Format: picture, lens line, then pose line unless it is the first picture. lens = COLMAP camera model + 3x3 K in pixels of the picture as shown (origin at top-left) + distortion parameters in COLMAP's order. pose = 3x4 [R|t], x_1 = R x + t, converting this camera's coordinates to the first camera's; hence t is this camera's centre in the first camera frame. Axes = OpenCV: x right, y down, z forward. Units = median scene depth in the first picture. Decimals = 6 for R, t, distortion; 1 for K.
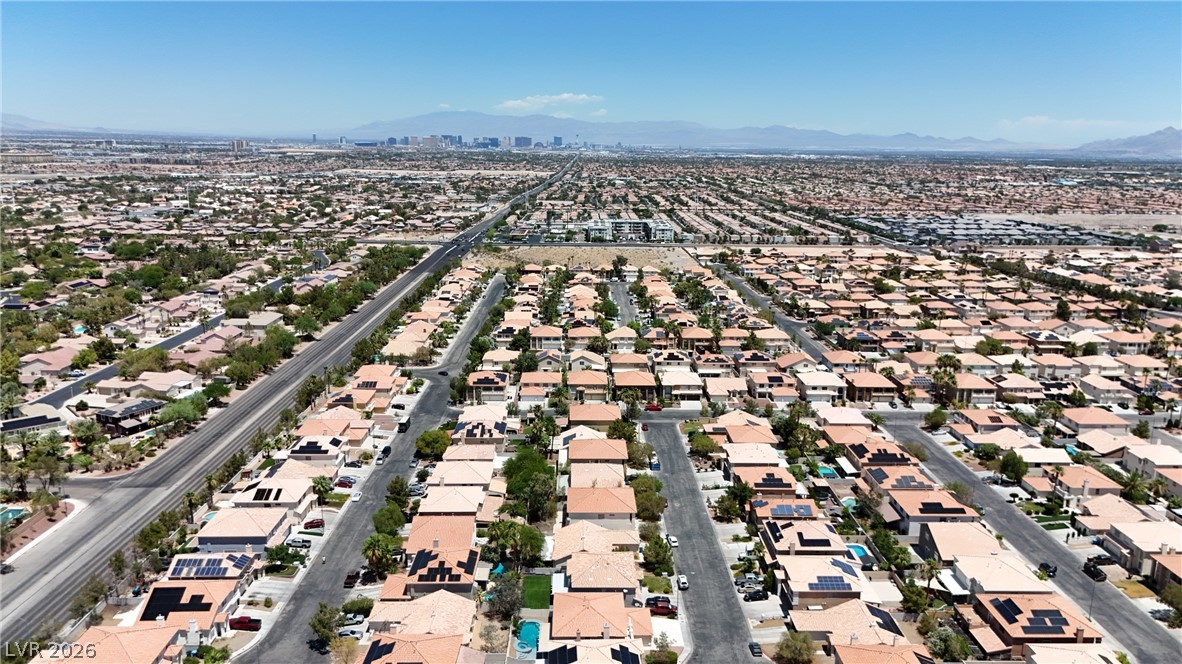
lens RADIAL K [[867.2, 0, 591.0], [0, 867.2, 332.0], [0, 0, 1]] dist [0.005713, 0.000833]
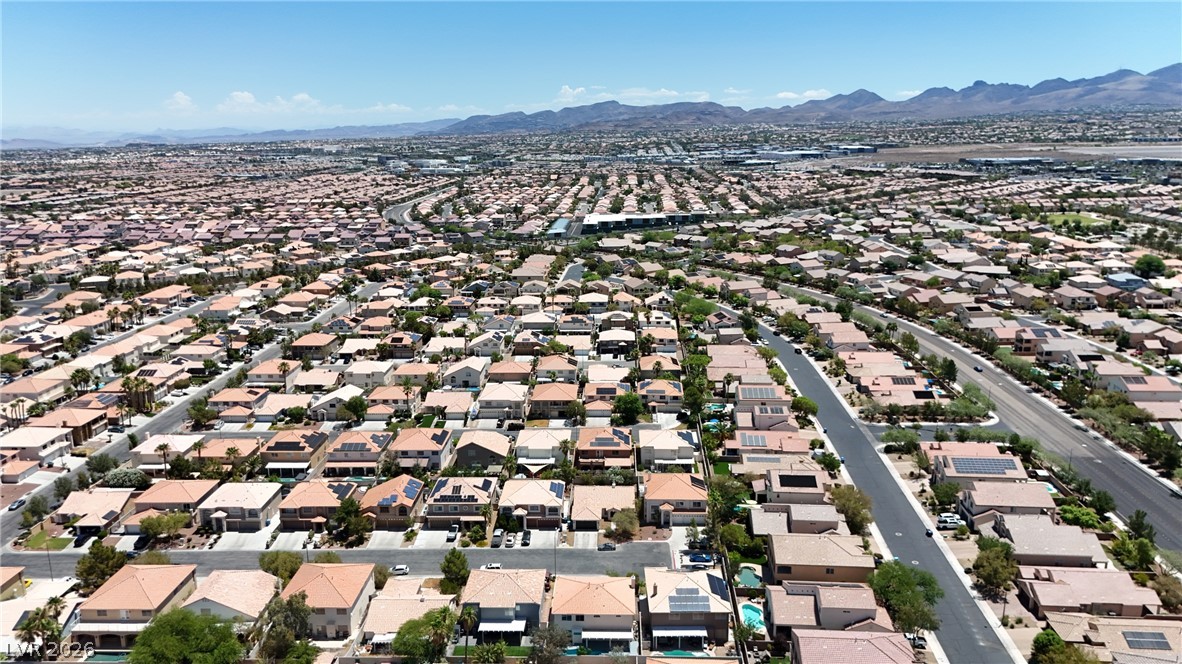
lens RADIAL K [[867.2, 0, 591.0], [0, 867.2, 332.0], [0, 0, 1]] dist [0.005713, 0.000833]
pose [[0.061551, -0.240774, 0.968628, -0.469165], [0.219684, 0.949937, 0.222168, -0.104705], [-0.973628, 0.199117, 0.111363, 0.396834]]
